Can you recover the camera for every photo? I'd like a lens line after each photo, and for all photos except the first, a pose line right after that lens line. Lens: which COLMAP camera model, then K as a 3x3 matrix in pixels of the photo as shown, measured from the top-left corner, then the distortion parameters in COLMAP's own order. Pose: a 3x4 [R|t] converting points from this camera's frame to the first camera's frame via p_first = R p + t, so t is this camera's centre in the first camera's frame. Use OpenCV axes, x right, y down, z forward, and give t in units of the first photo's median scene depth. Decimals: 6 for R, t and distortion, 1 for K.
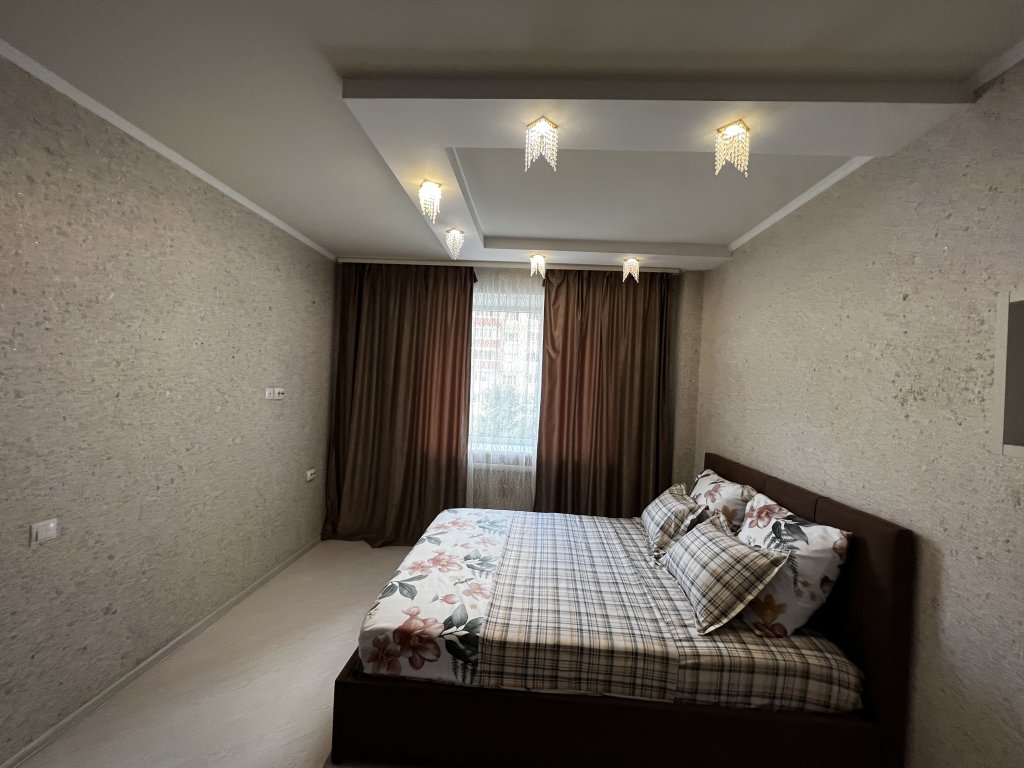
lens RADIAL K [[410.2, 0, 512.7], [0, 410.2, 385.4], [0, 0, 1]] dist [-0.003051, 0.001145]
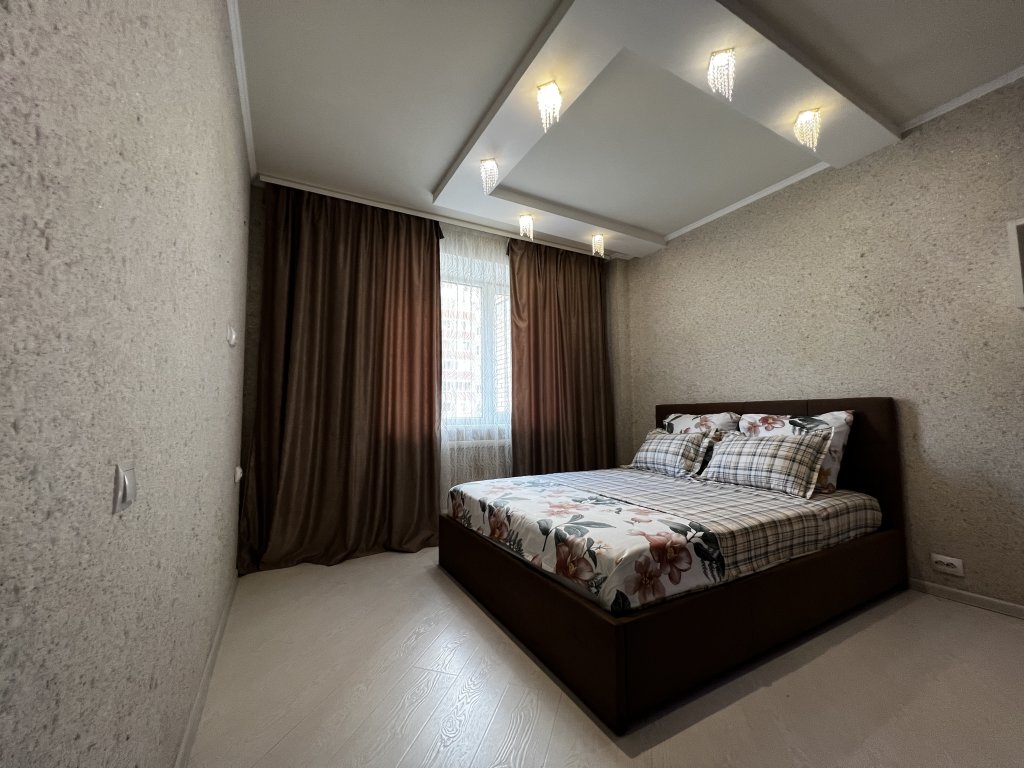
lens RADIAL K [[410.2, 0, 513.3], [0, 410.2, 385.5], [0, 0, 1]] dist [-0.003051, 0.001145]
pose [[0.849071, -0.017355, 0.527993, -0.892987], [0.053763, 0.997110, -0.053682, 0.259303], [-0.525536, 0.073966, 0.847550, 0.355780]]
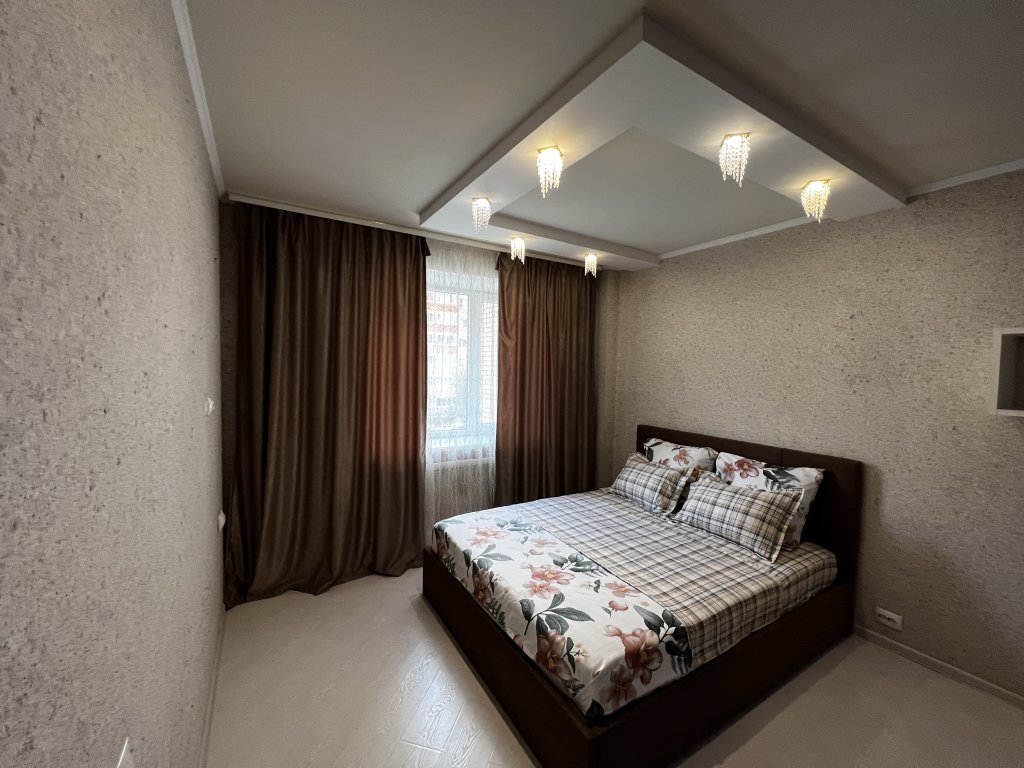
lens RADIAL K [[410.2, 0, 513.2], [0, 410.2, 385.2], [0, 0, 1]] dist [-0.003051, 0.001145]
pose [[0.826431, -0.053988, 0.560444, -0.892317], [0.020304, 0.997602, 0.066160, -0.072358], [-0.562672, -0.043298, 0.825546, 0.366248]]
